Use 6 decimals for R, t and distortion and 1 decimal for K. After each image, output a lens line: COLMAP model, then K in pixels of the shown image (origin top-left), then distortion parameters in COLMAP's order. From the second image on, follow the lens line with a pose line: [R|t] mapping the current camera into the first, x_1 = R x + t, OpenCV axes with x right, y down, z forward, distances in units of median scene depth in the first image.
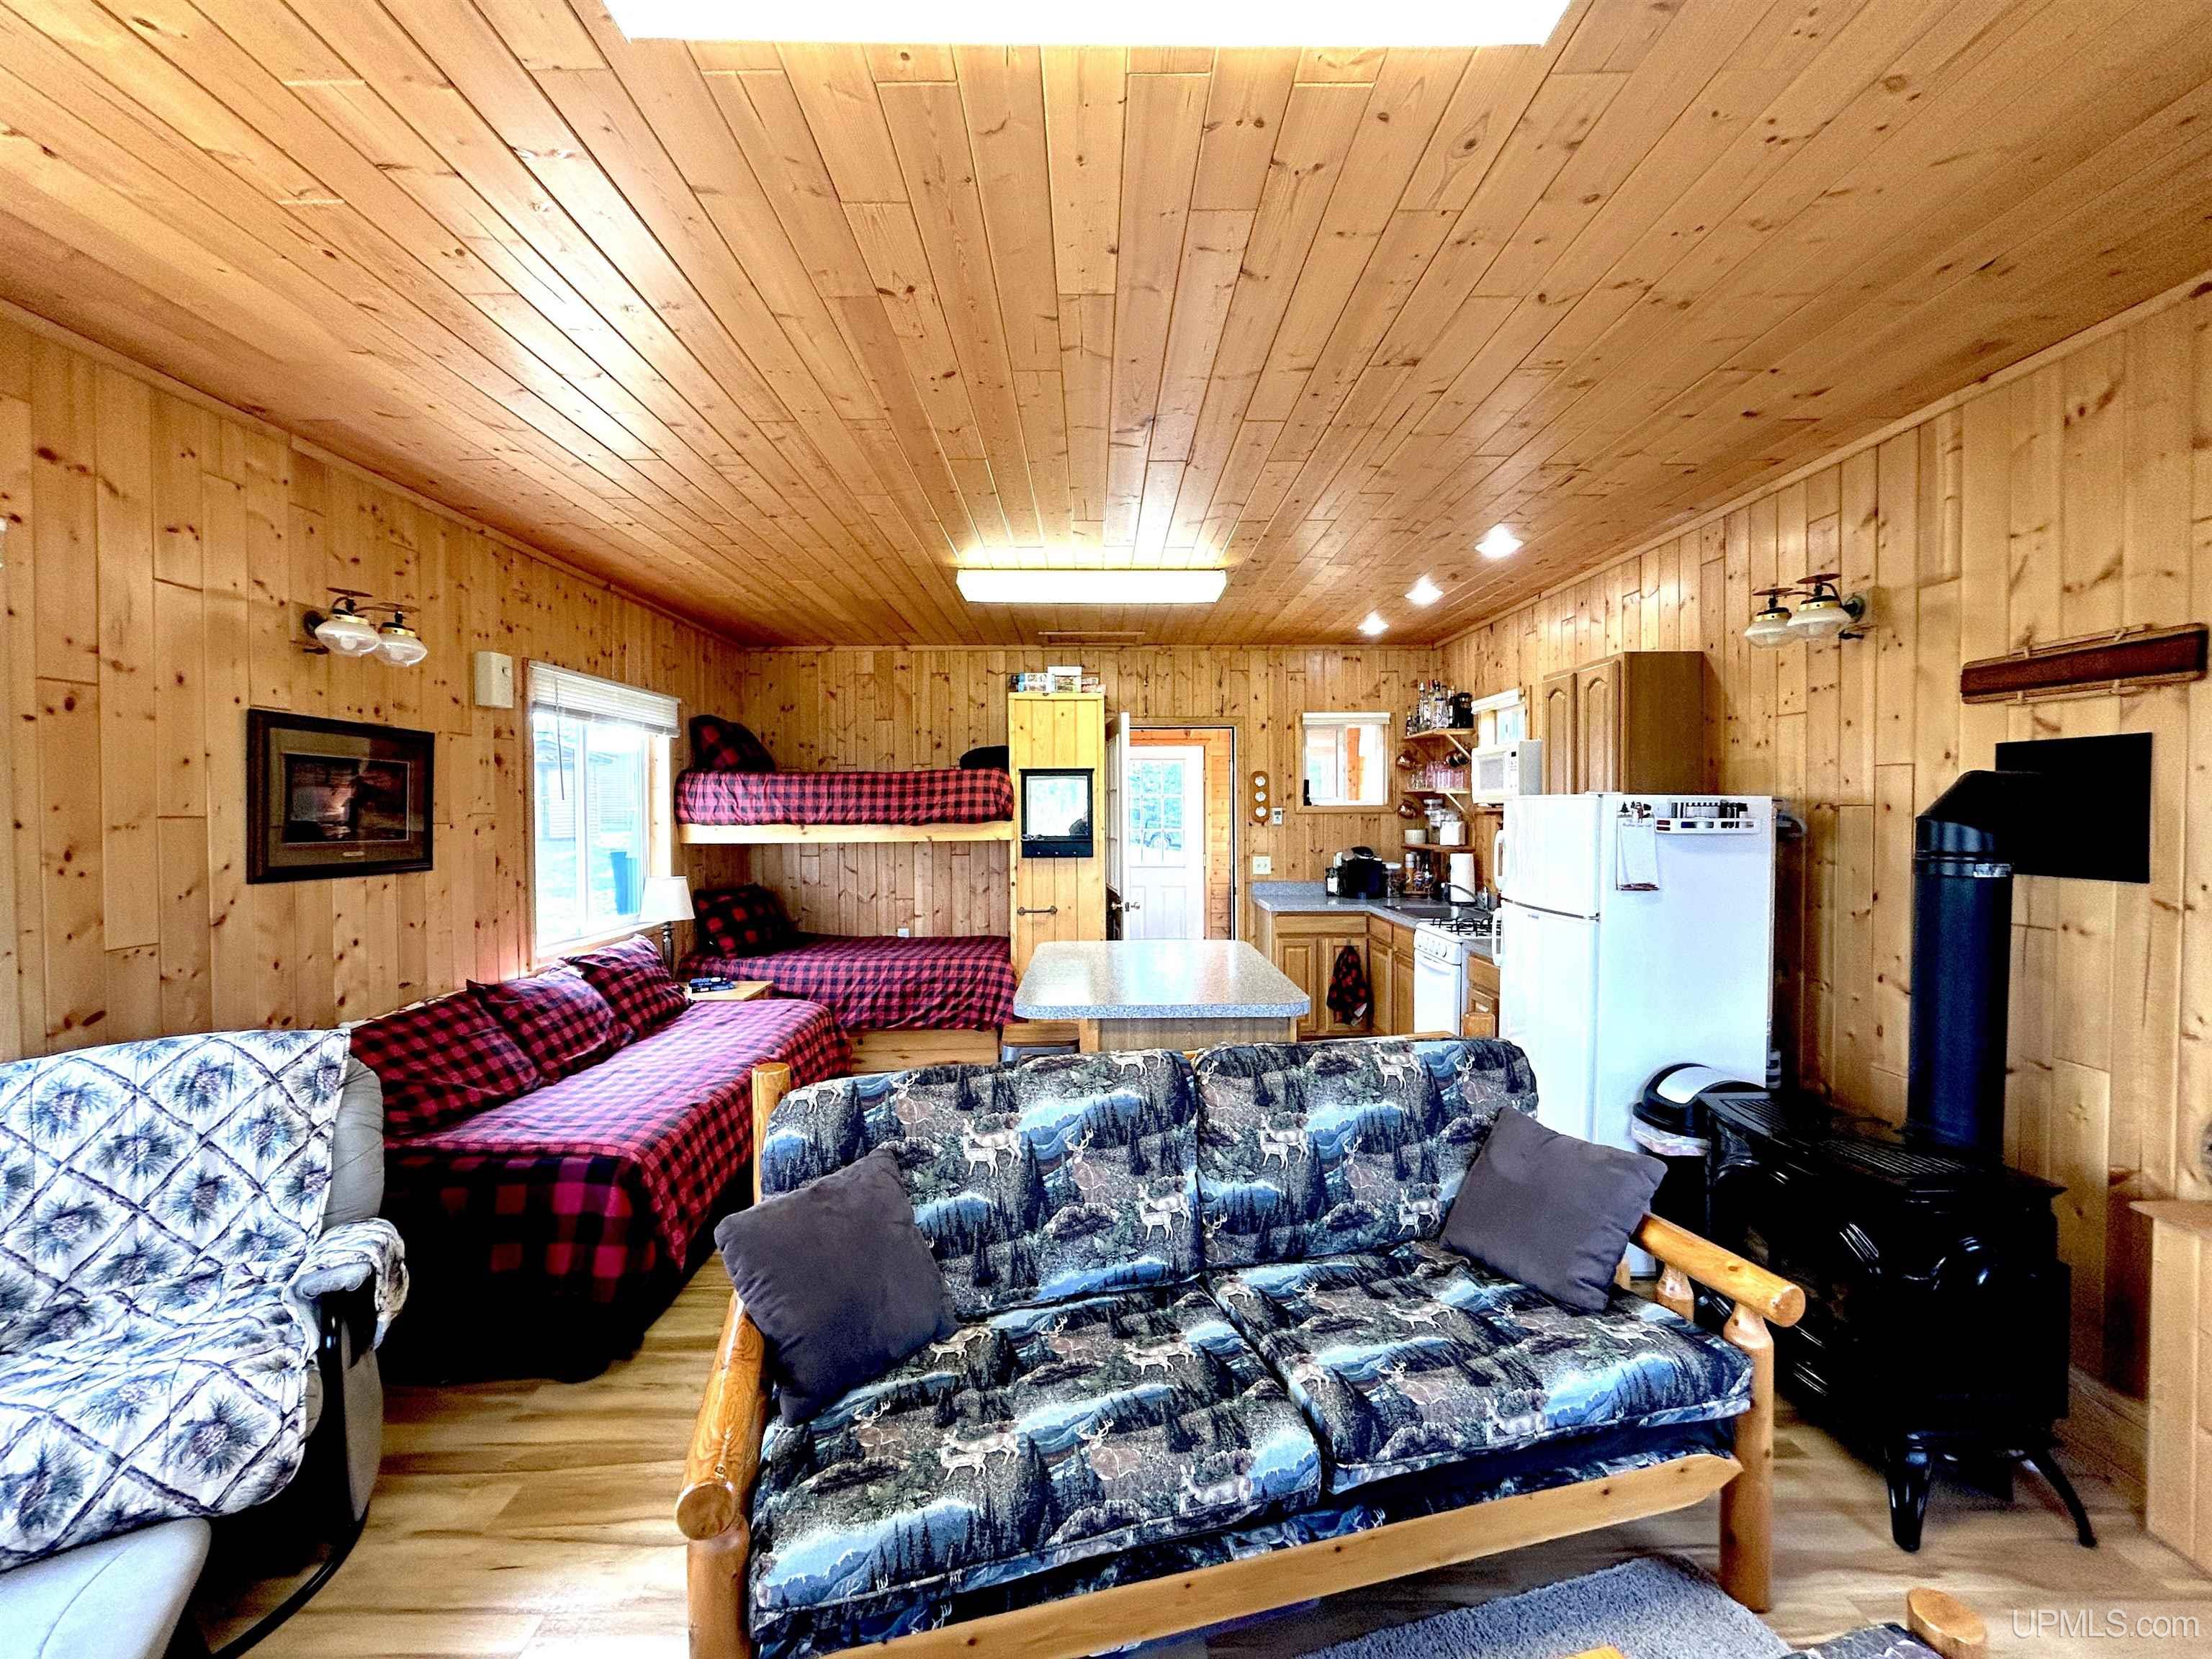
lens RADIAL K [[896.0, 0, 1101.6], [0, 896.0, 824.1], [0, 0, 1]] dist [-0.000024, -0.000052]
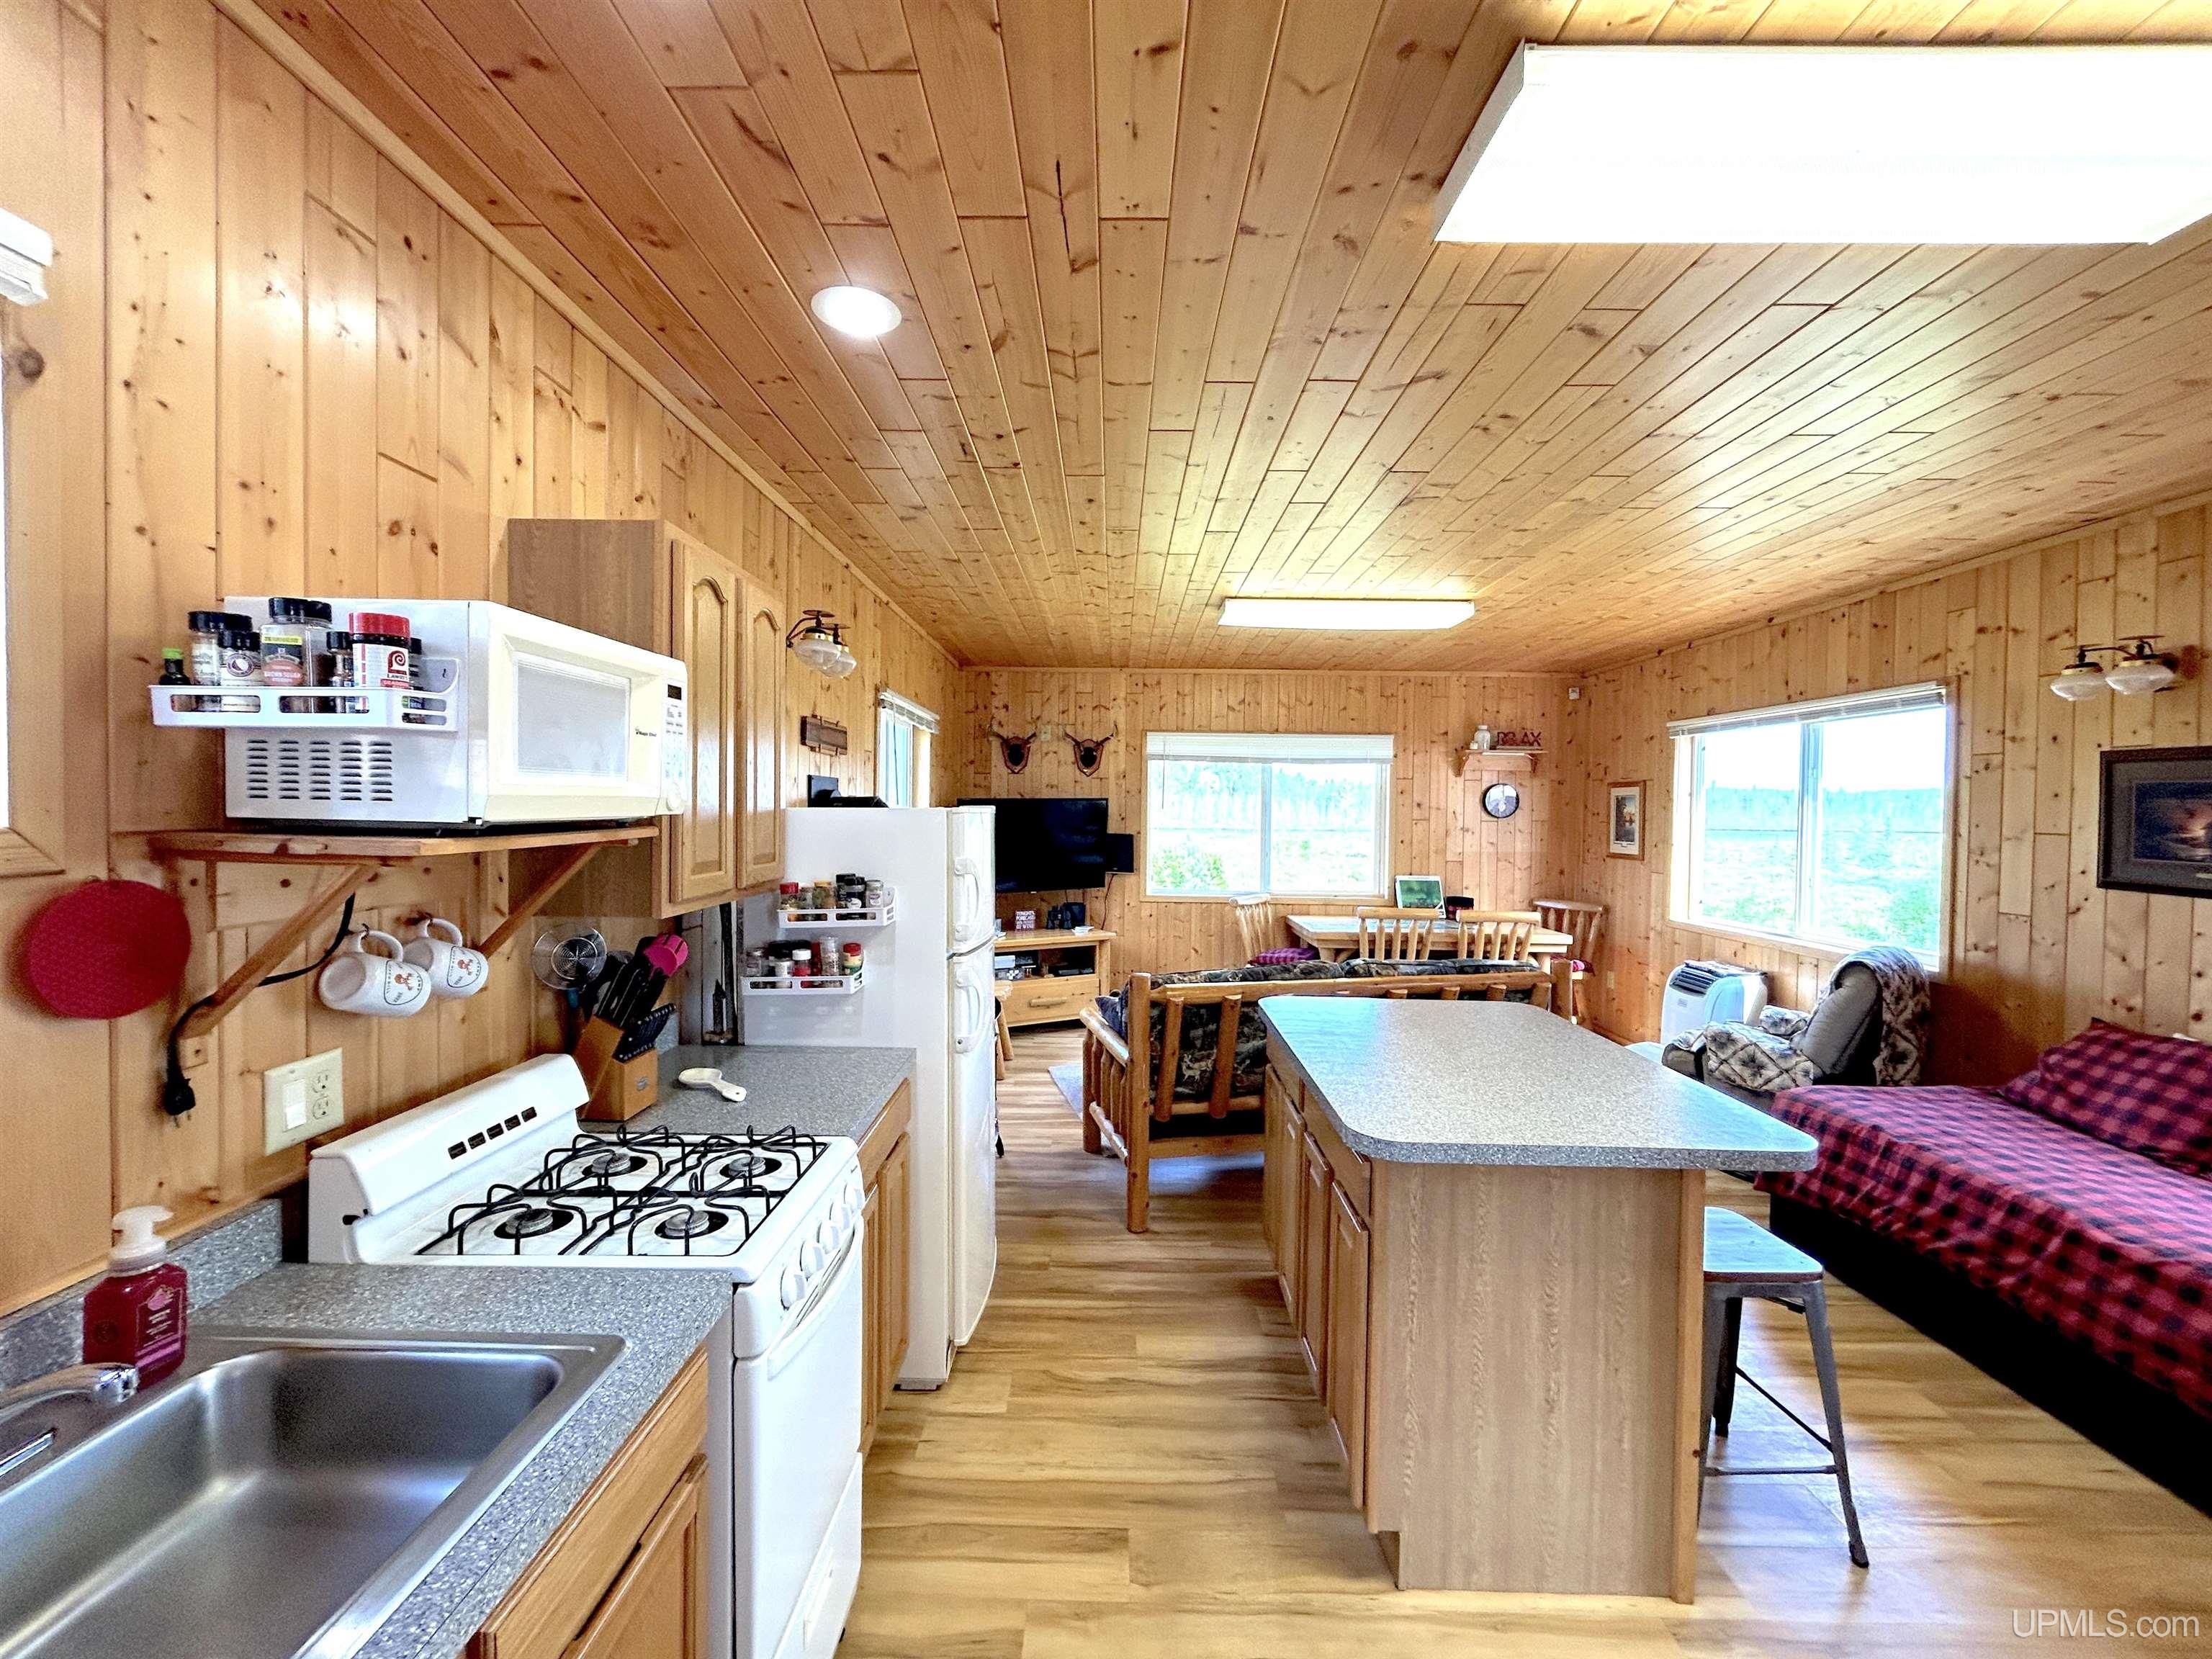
lens RADIAL K [[896.0, 0, 1101.6], [0, 896.0, 826.9], [0, 0, 1]] dist [-0.000024, -0.000052]
pose [[-0.999653, -0.007333, 0.025296, 0.239186], [-0.006347, 0.999226, 0.038825, -0.032786], [-0.025561, 0.038651, -0.998926, 1.249278]]
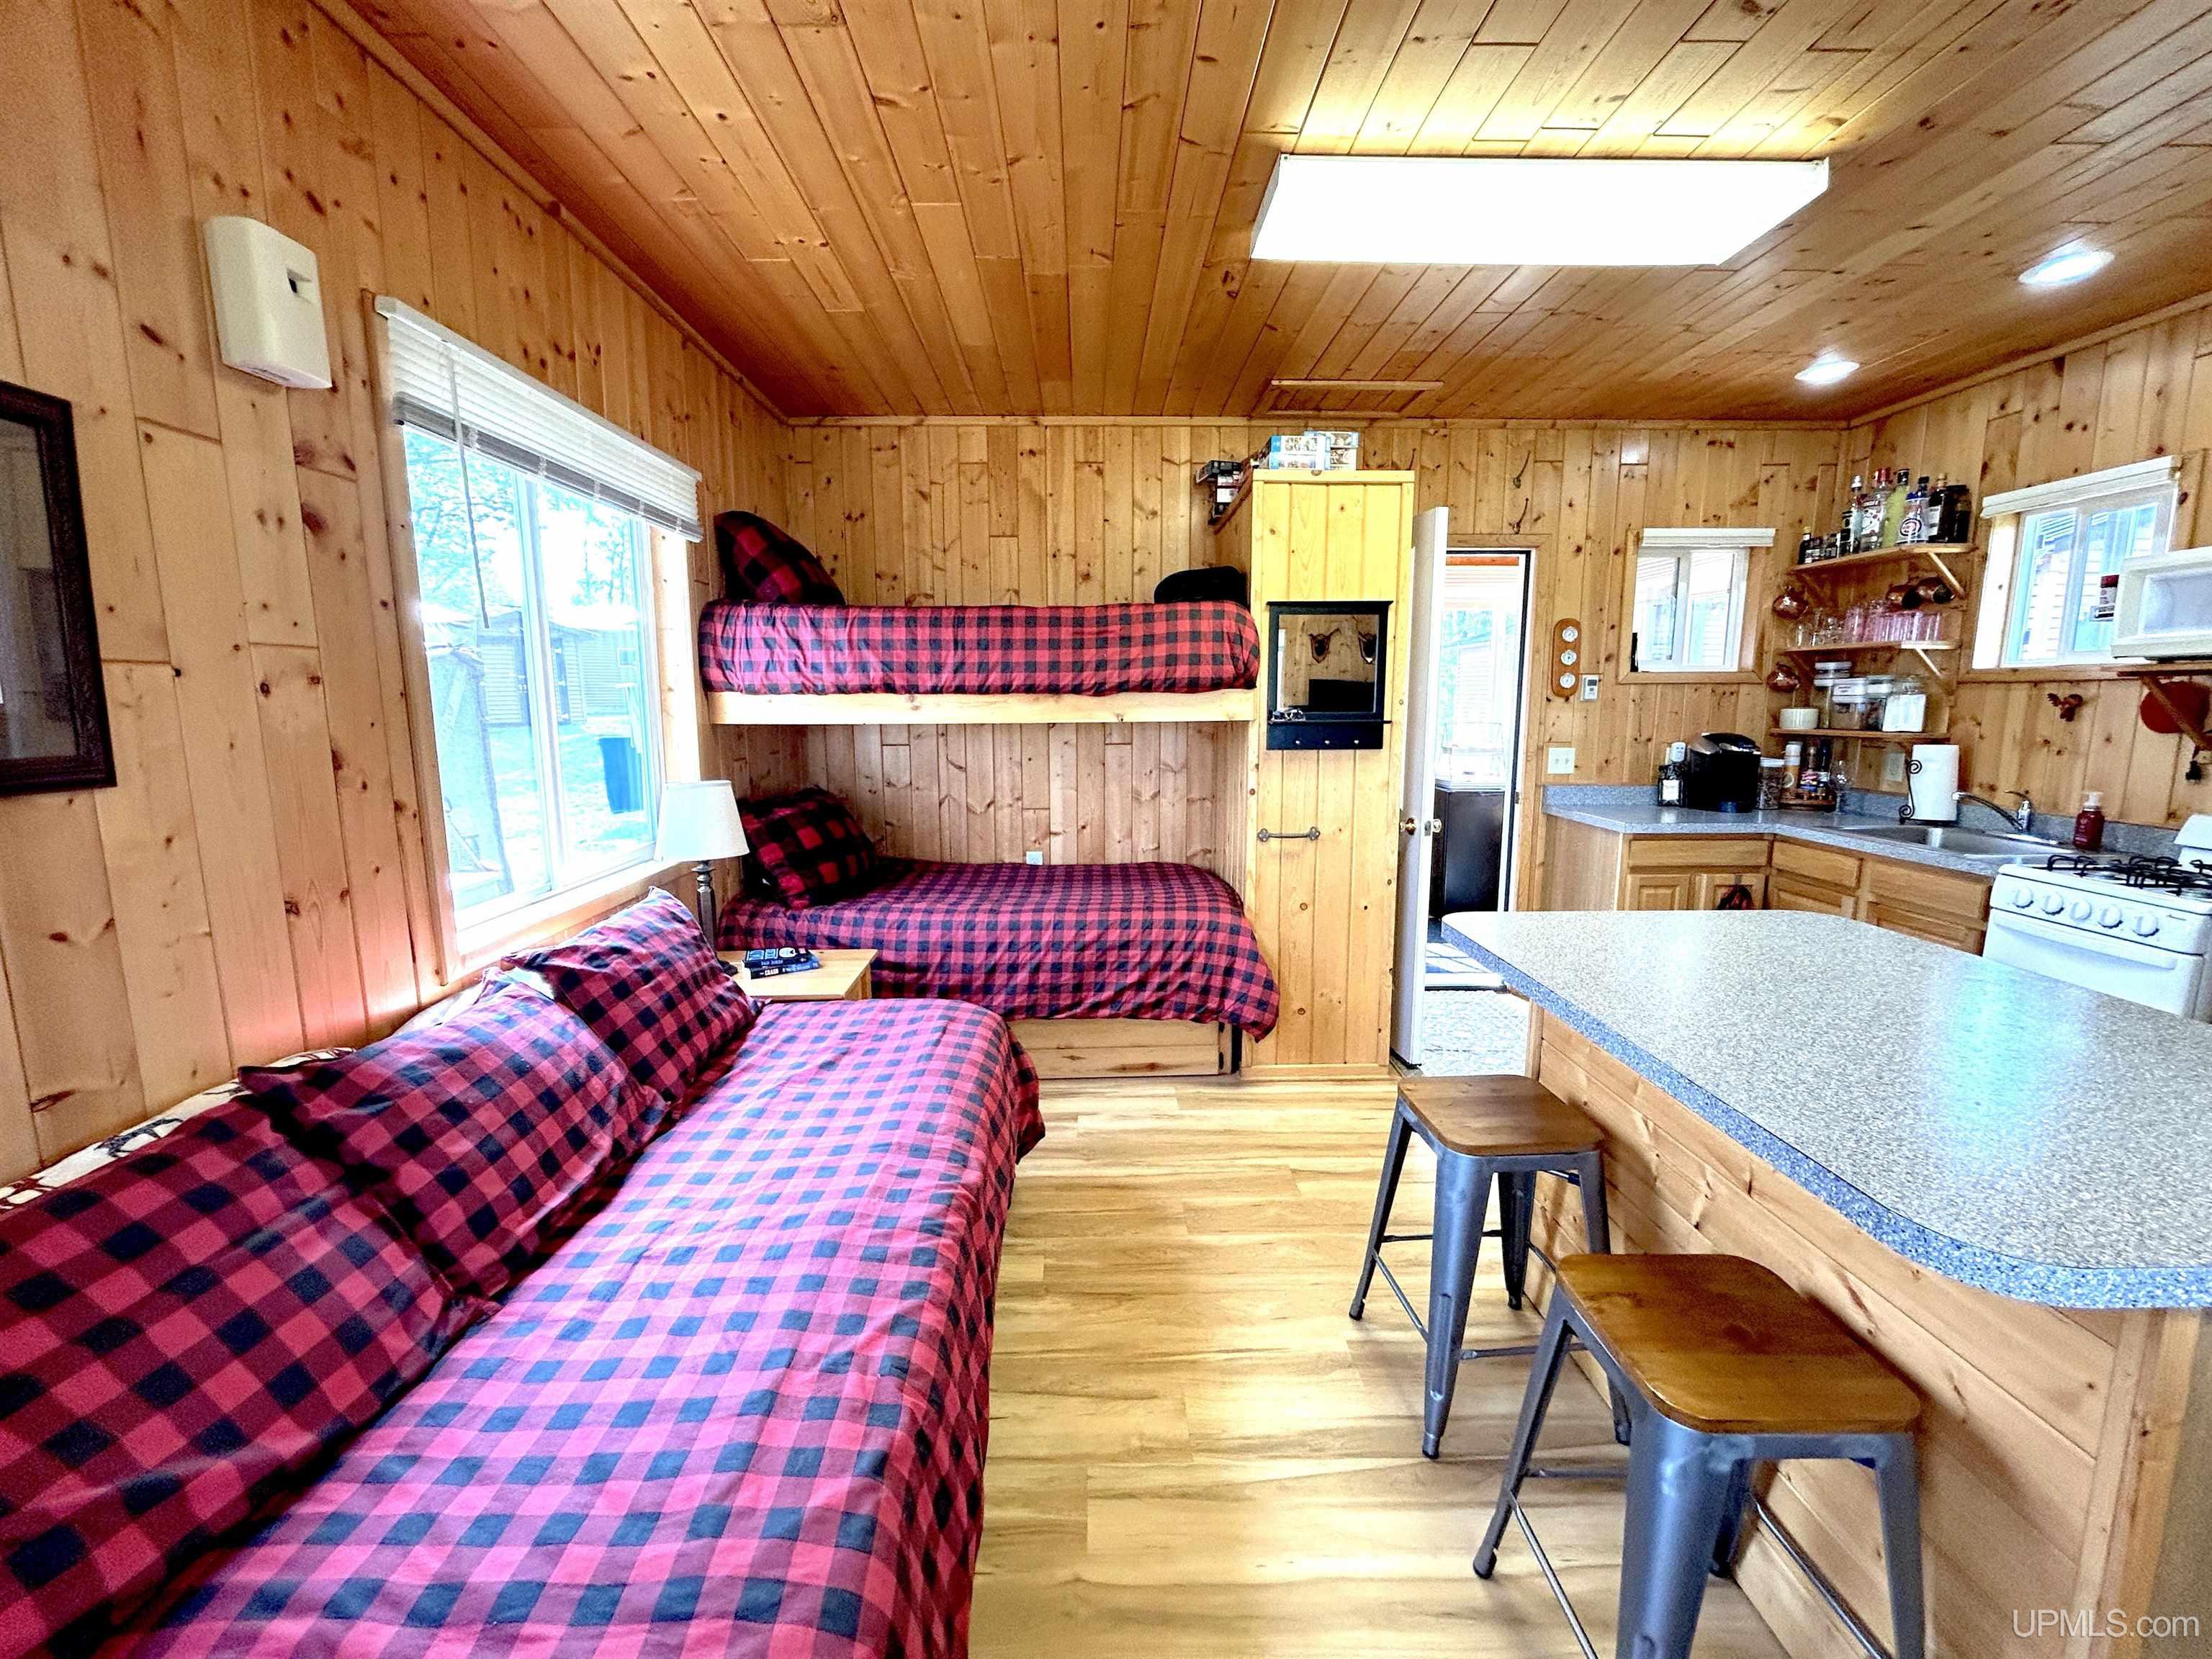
lens RADIAL K [[896.0, 0, 1101.9], [0, 896.0, 824.9], [0, 0, 1]] dist [-0.000024, -0.000052]
pose [[0.999971, 0.002651, 0.007200, -0.231557], [-0.003539, 0.991980, 0.126344, 0.012938], [-0.006807, -0.126366, 0.991960, 0.427456]]
